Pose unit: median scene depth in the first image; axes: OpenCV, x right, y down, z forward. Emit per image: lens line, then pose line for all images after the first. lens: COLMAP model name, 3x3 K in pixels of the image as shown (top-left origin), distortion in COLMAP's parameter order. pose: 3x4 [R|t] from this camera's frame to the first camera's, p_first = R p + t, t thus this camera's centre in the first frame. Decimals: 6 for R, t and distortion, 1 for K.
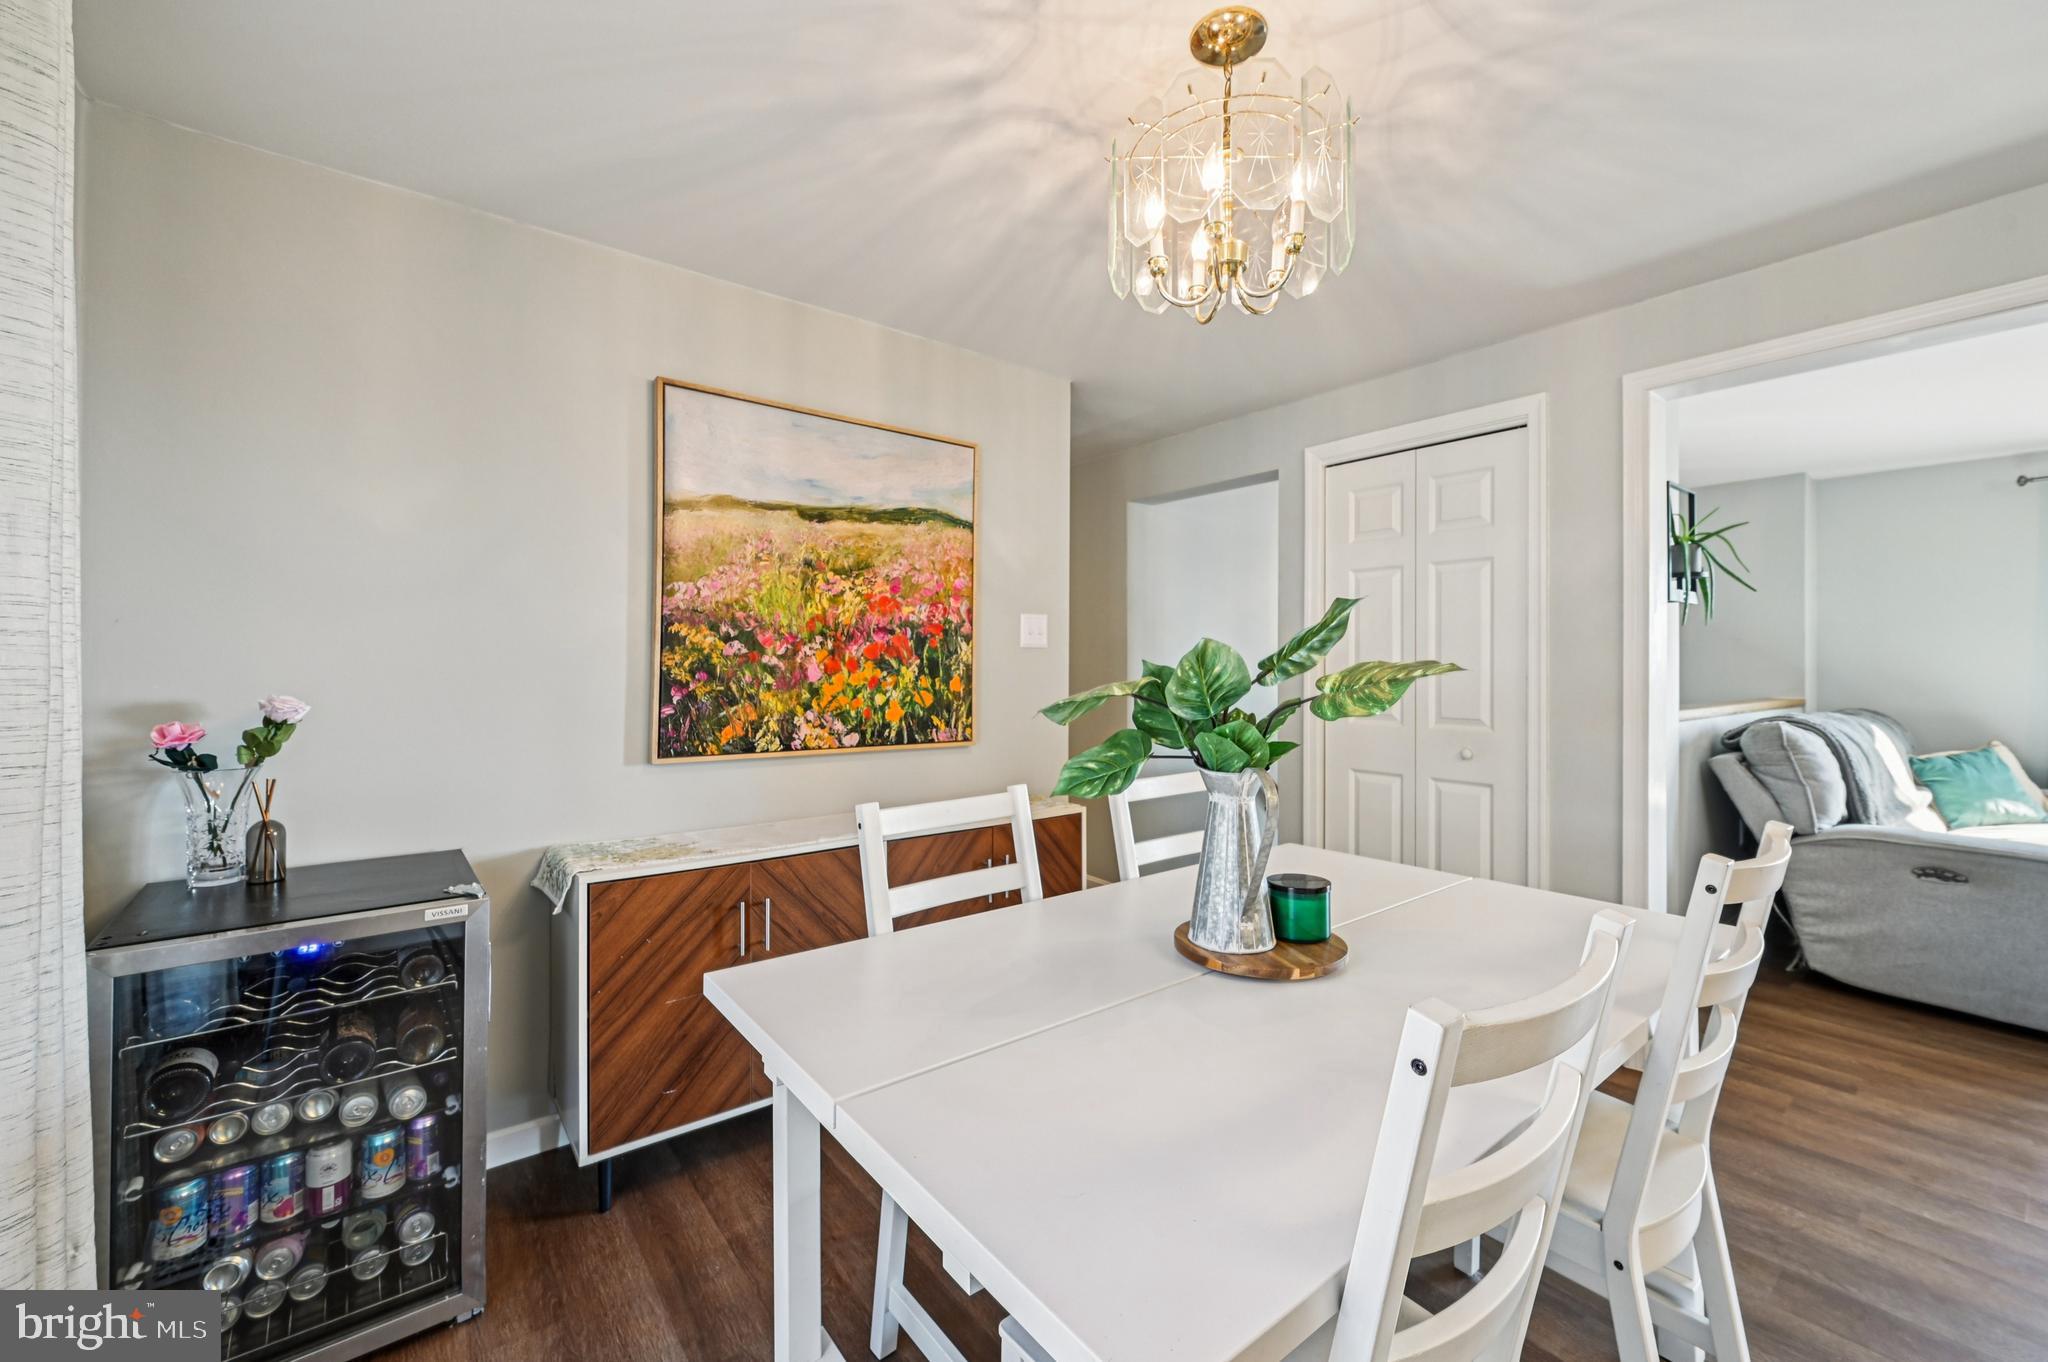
lens RADIAL K [[818.9, 0, 1035.0], [0, 818.9, 658.8], [0, 0, 1]] dist [-0.002112, 0.000051]
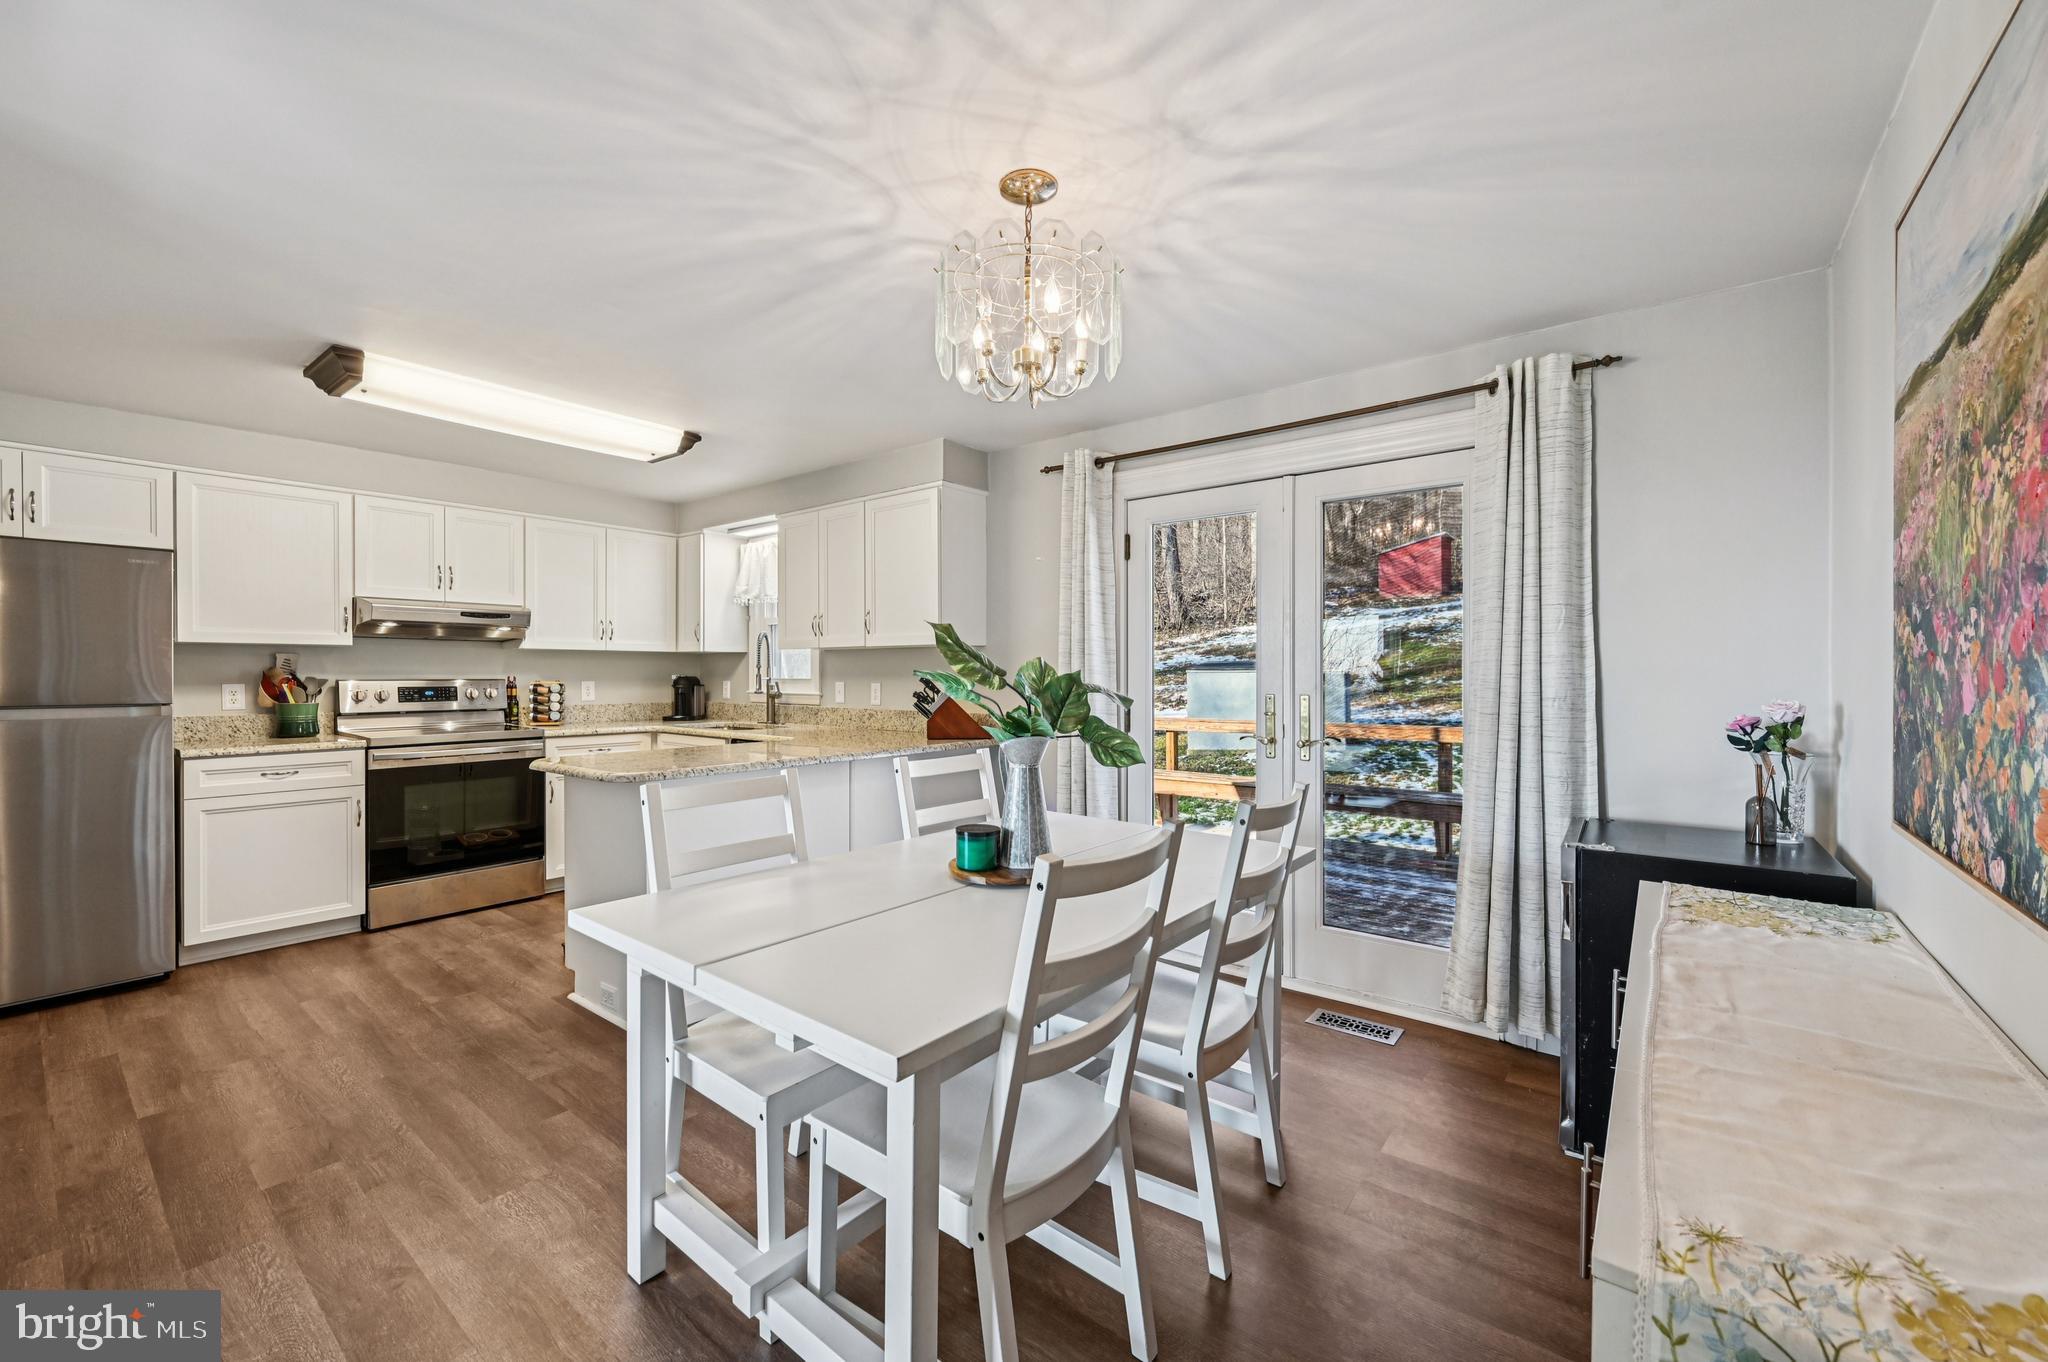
lens RADIAL K [[809.8, 0, 1029.2], [0, 809.8, 684.0], [0, 0, 1]] dist [-0.002169, 0.000004]
pose [[-0.973591, 0.000470, -0.228299, 0.307075], [-0.000948, 0.999981, 0.006103, 0.009576], [0.228298, 0.006159, -0.973572, 1.309780]]
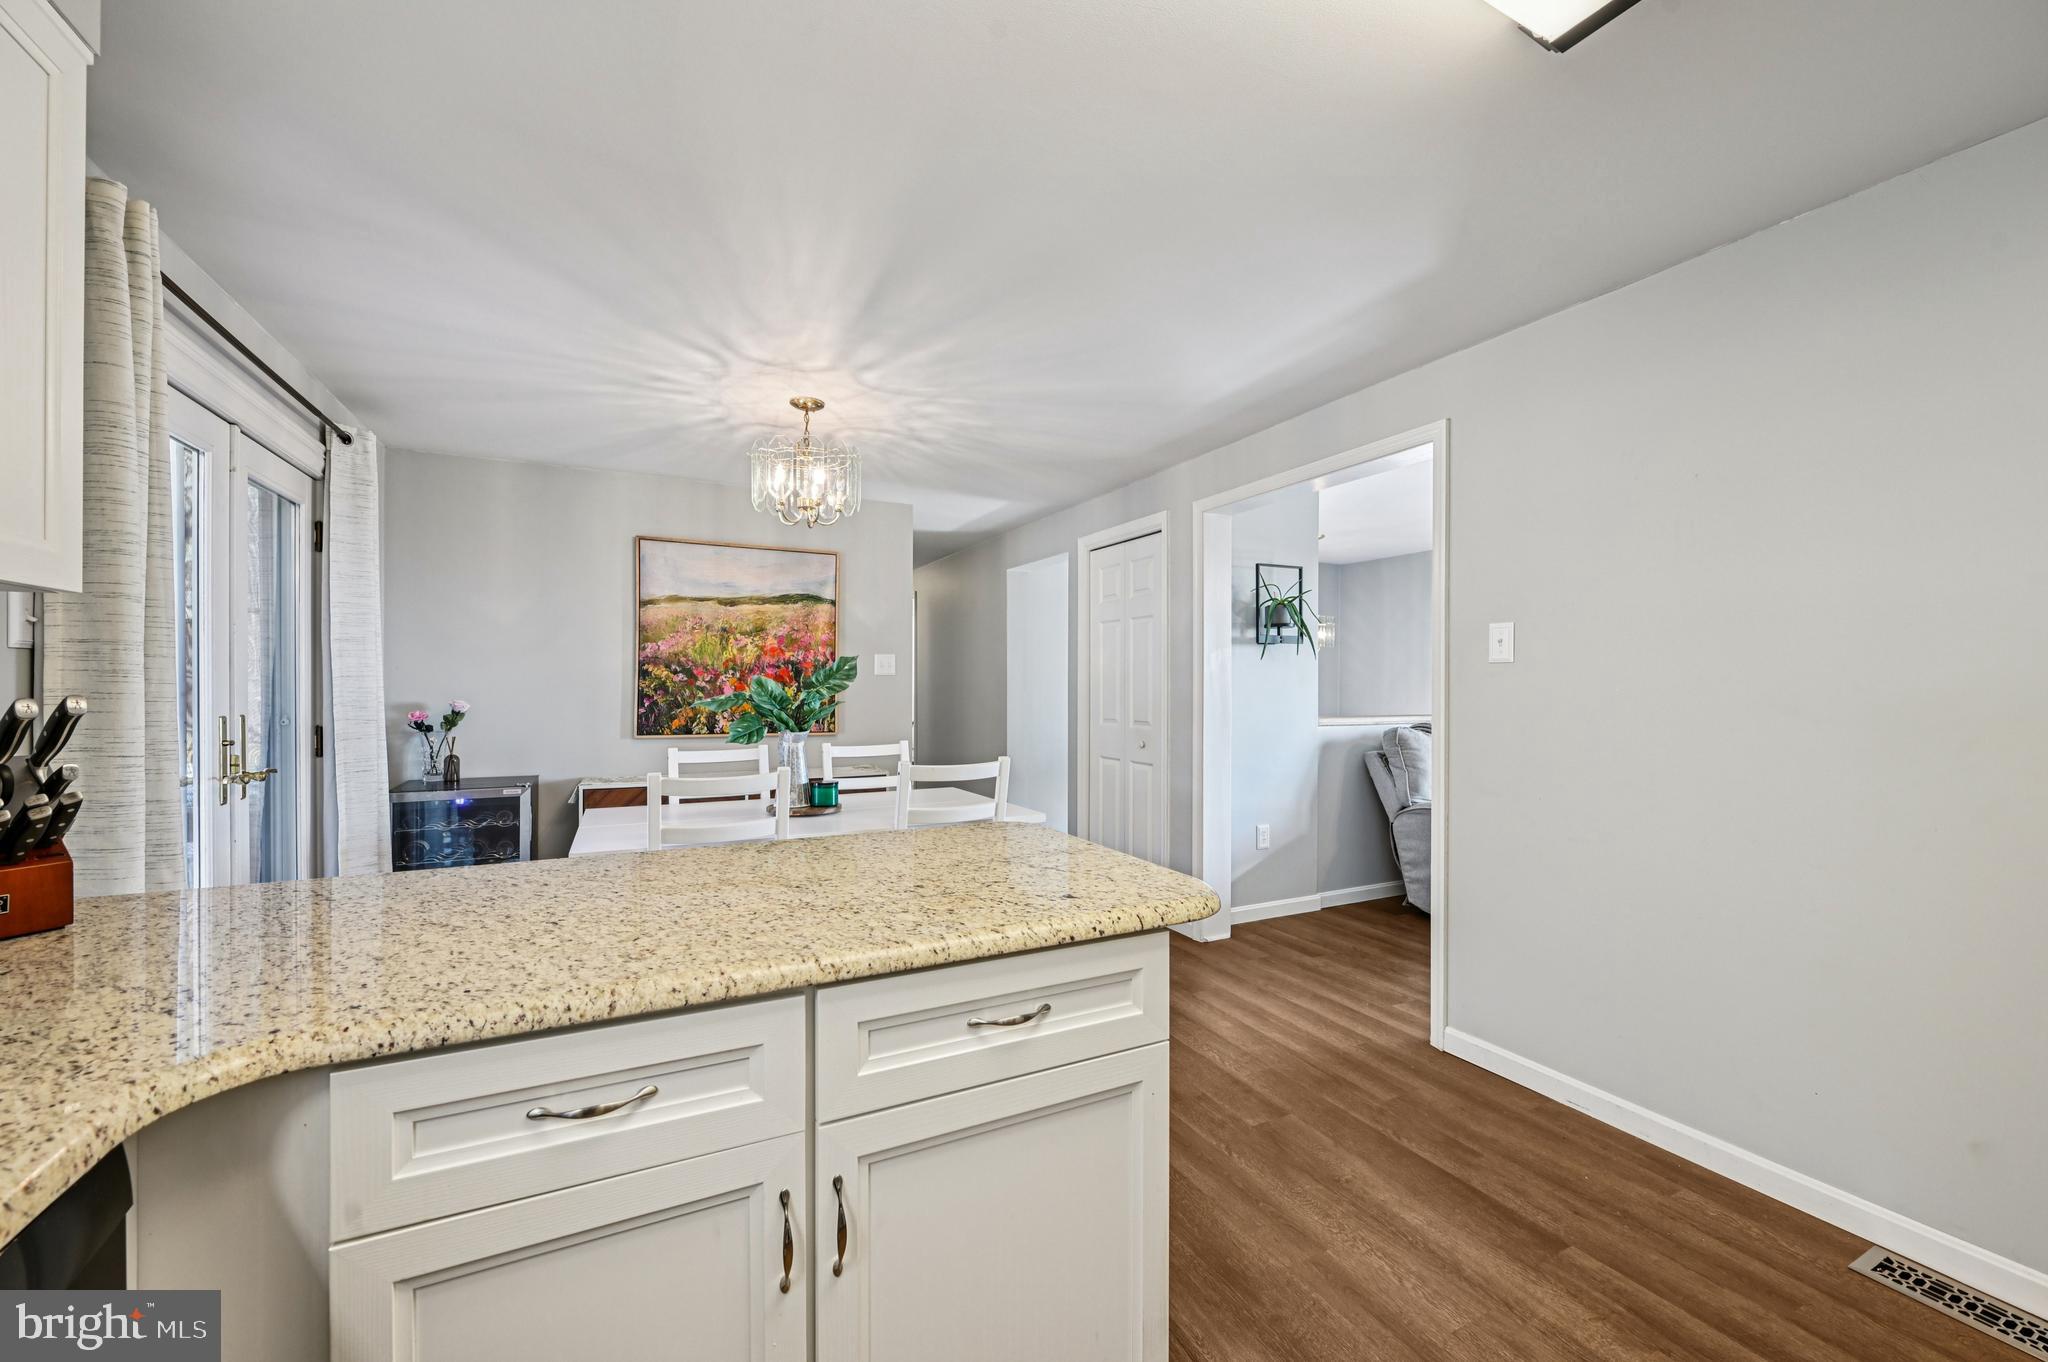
lens RADIAL K [[807.0, 0, 1039.3], [0, 807.0, 684.5], [0, 0, 1]] dist [0.000754, 0.000086]
pose [[0.980281, -0.001526, -0.197603, 0.748409], [0.002833, 0.999976, 0.006332, -0.005794], [0.197589, -0.006767, 0.980262, -0.596110]]
